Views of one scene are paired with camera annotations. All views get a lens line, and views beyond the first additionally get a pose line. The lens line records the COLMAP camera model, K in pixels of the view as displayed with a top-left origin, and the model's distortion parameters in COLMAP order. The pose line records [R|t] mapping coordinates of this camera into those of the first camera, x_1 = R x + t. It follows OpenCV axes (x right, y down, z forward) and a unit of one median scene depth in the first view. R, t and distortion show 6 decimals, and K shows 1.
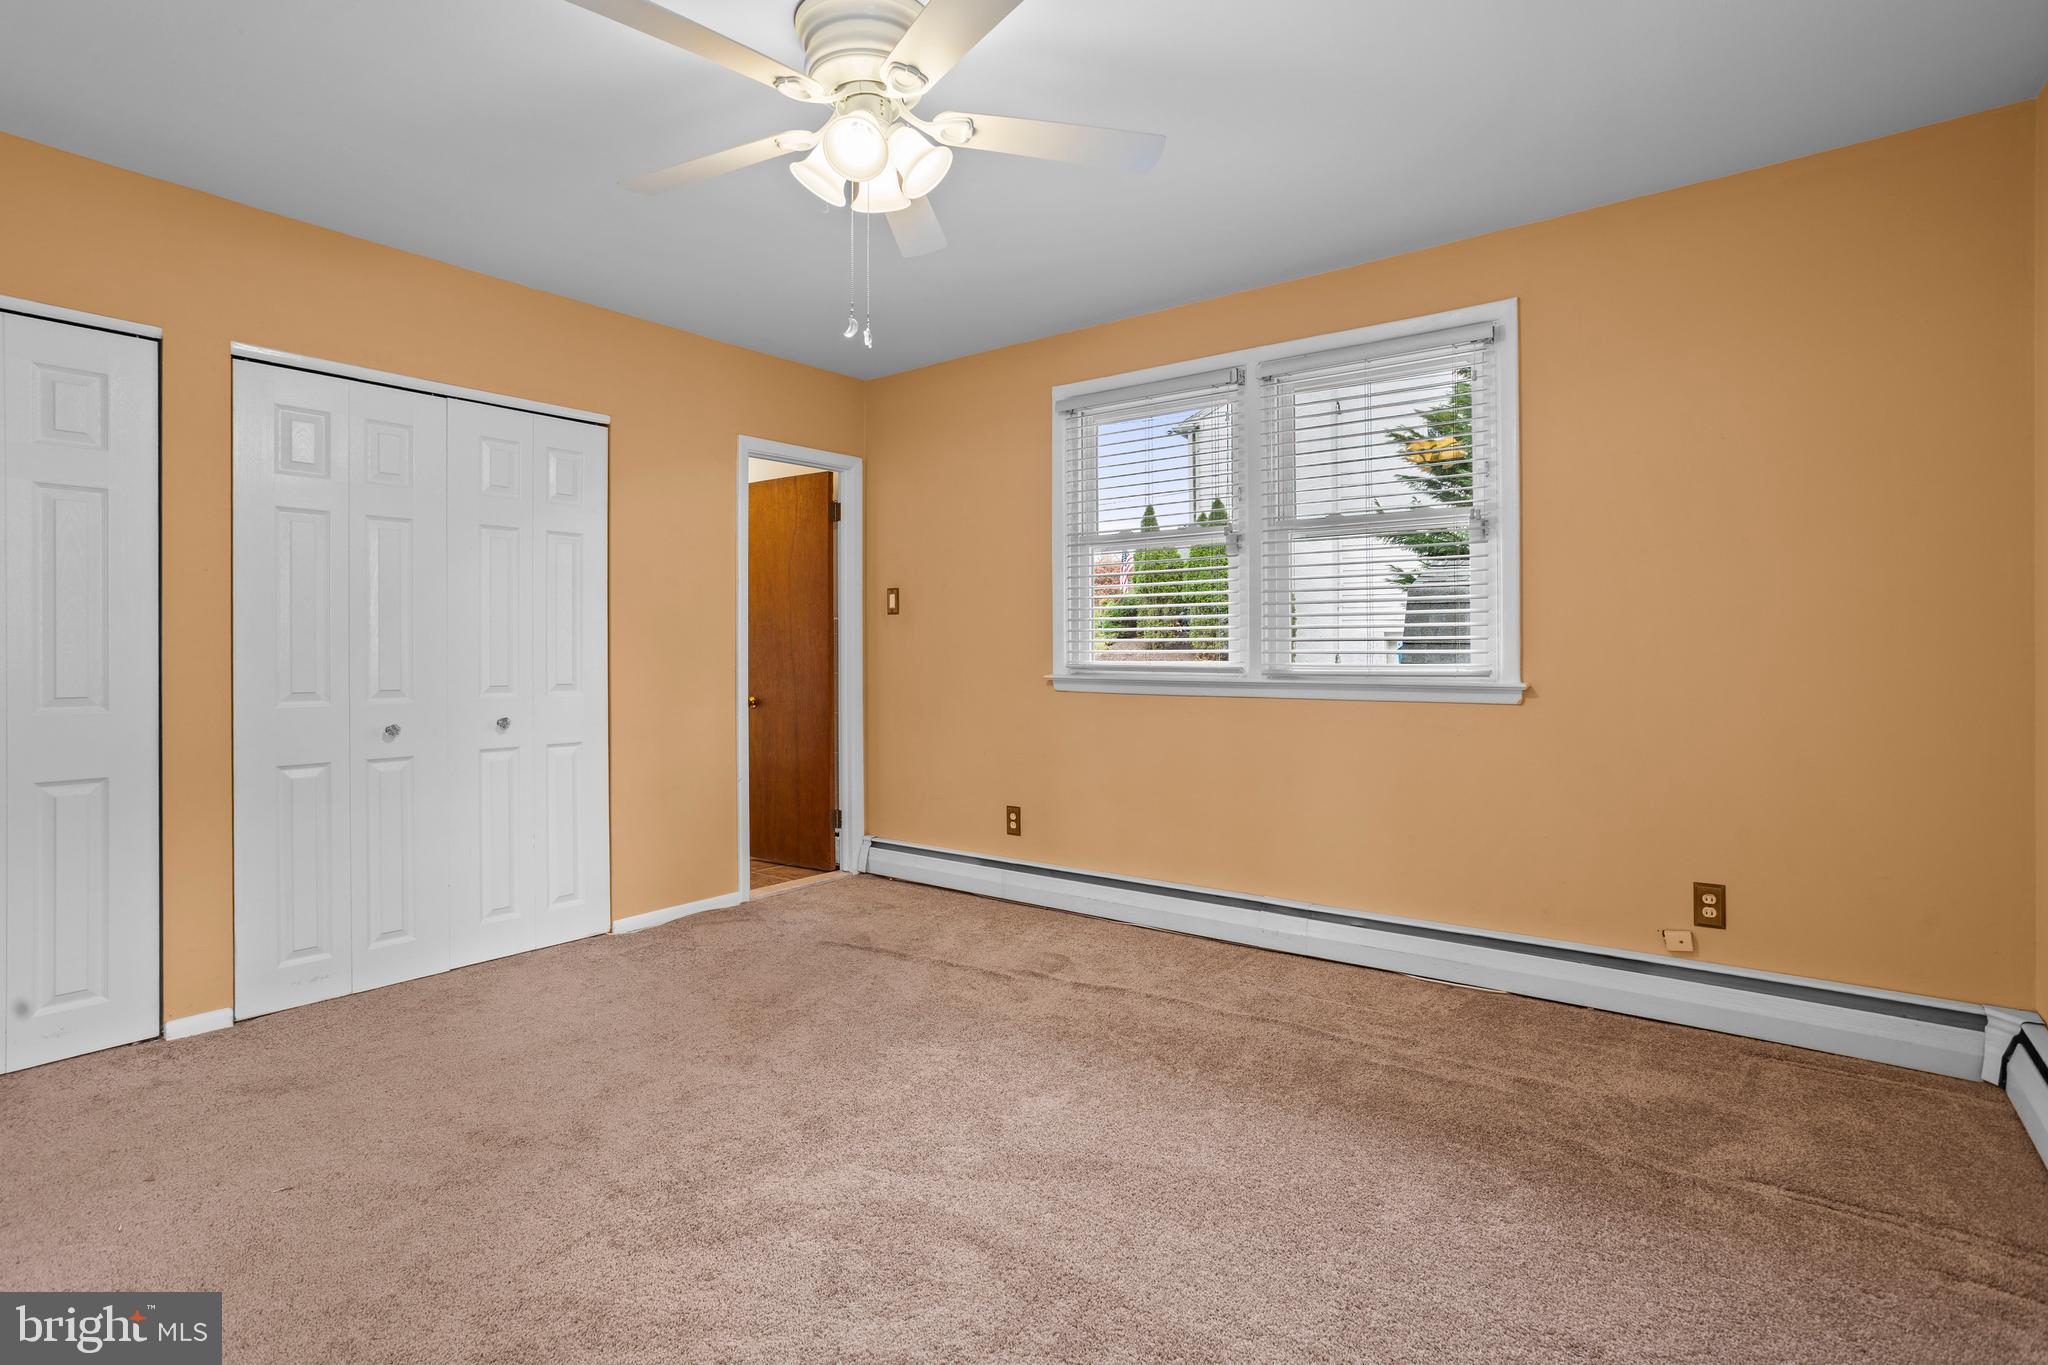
lens RADIAL K [[1010.1, 0, 1023.7], [0, 1010.1, 638.2], [0, 0, 1]] dist [-0.046844, 0.026832]
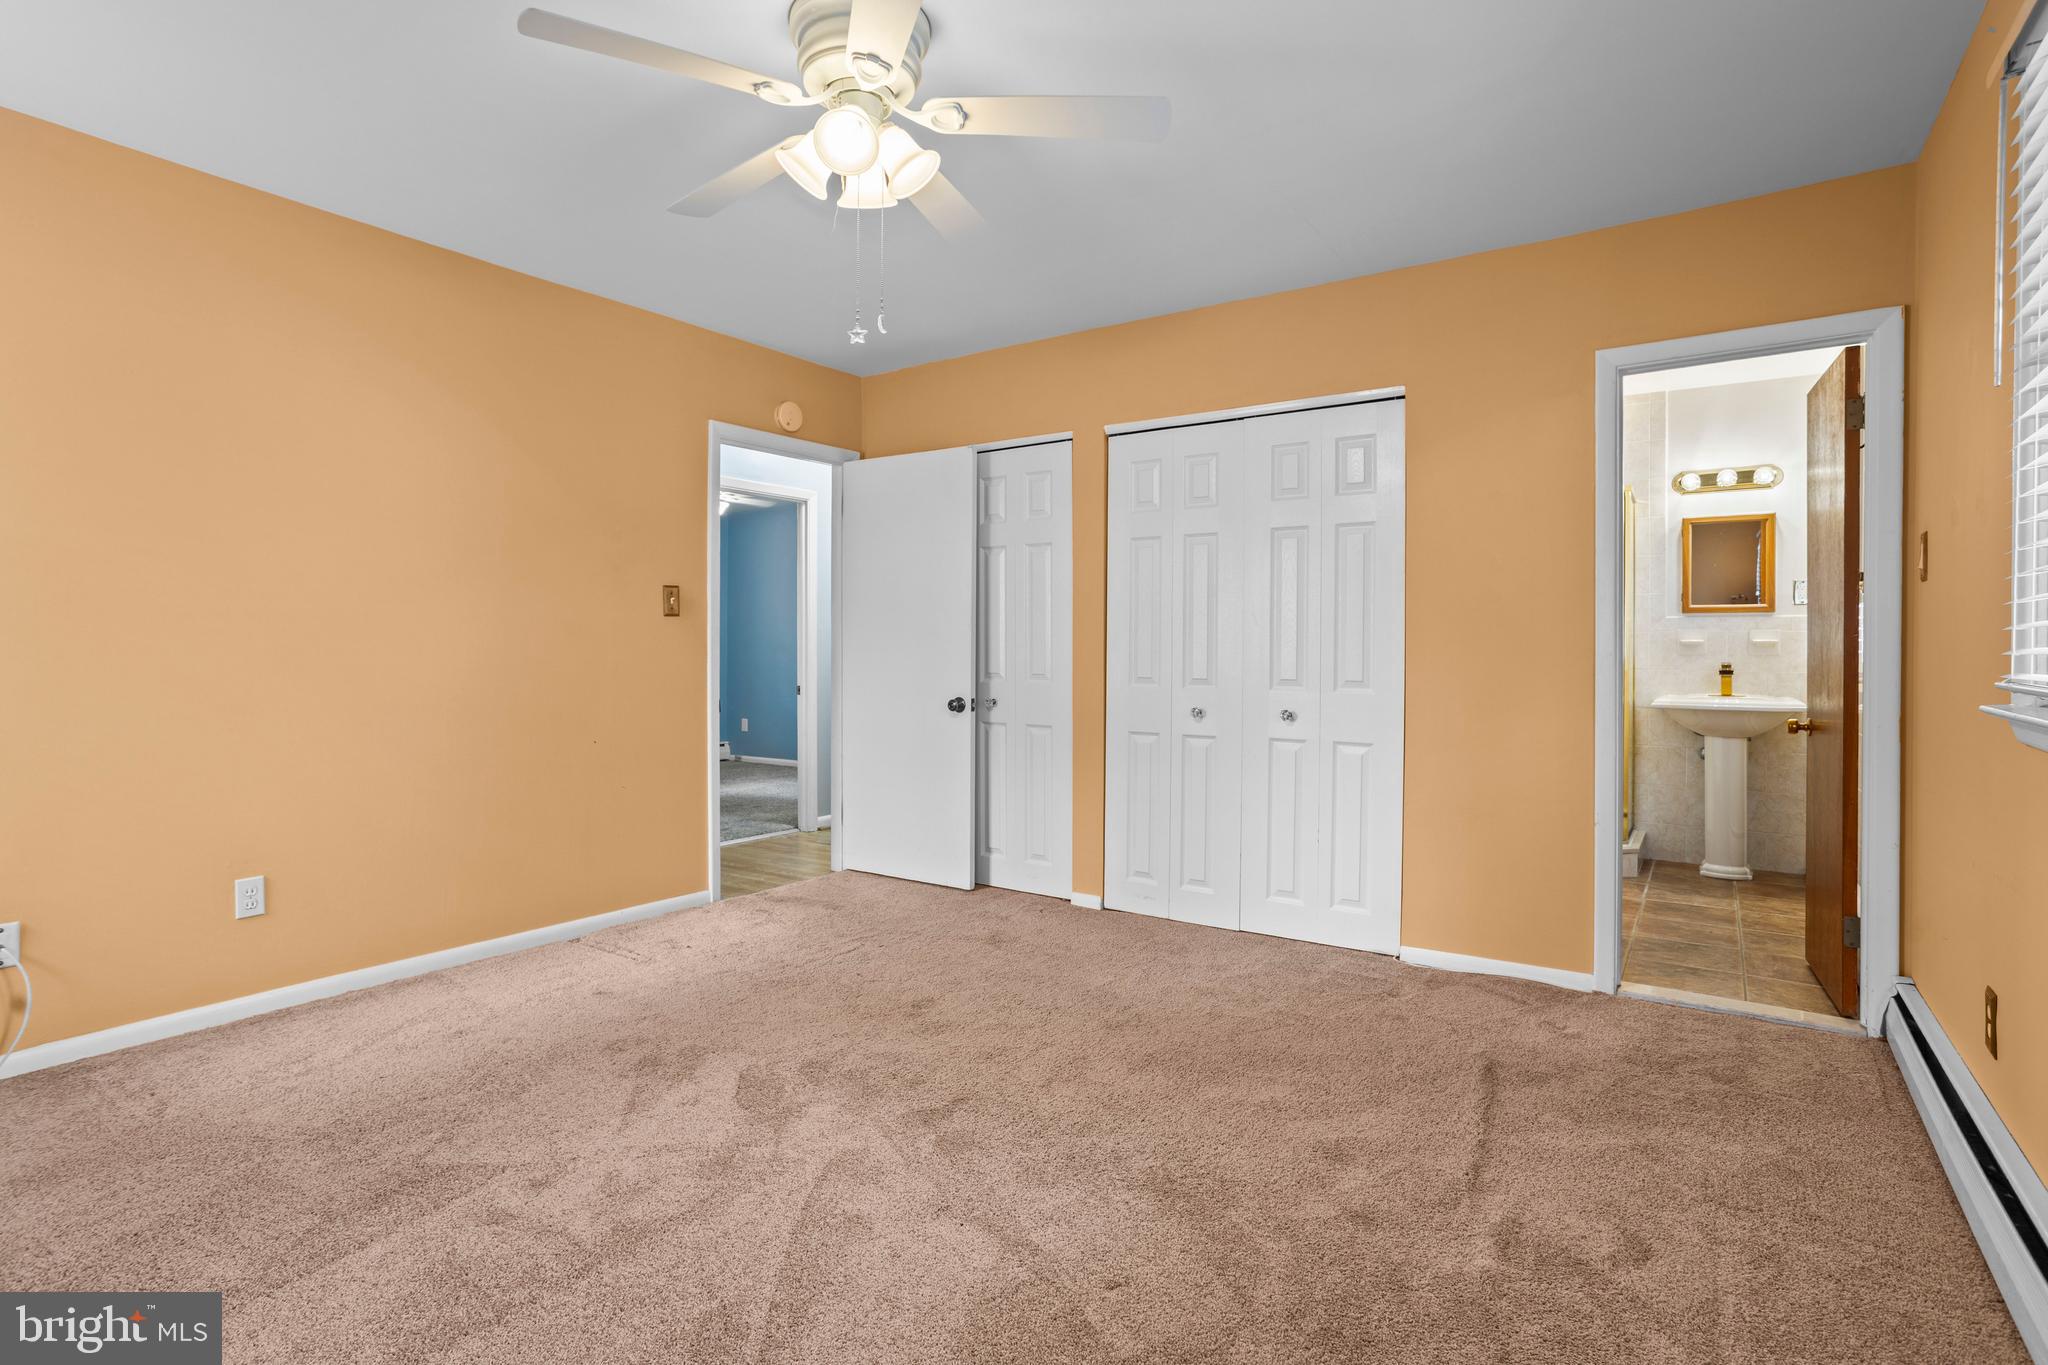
lens RADIAL K [[1010.1, 0, 1023.7], [0, 1010.1, 638.2], [0, 0, 1]] dist [-0.046844, 0.026832]
pose [[0.036793, -0.003466, -0.999317, 0.570257], [0.012915, 0.999912, -0.002993, 0.004226], [0.999239, -0.012796, 0.036834, 0.746972]]
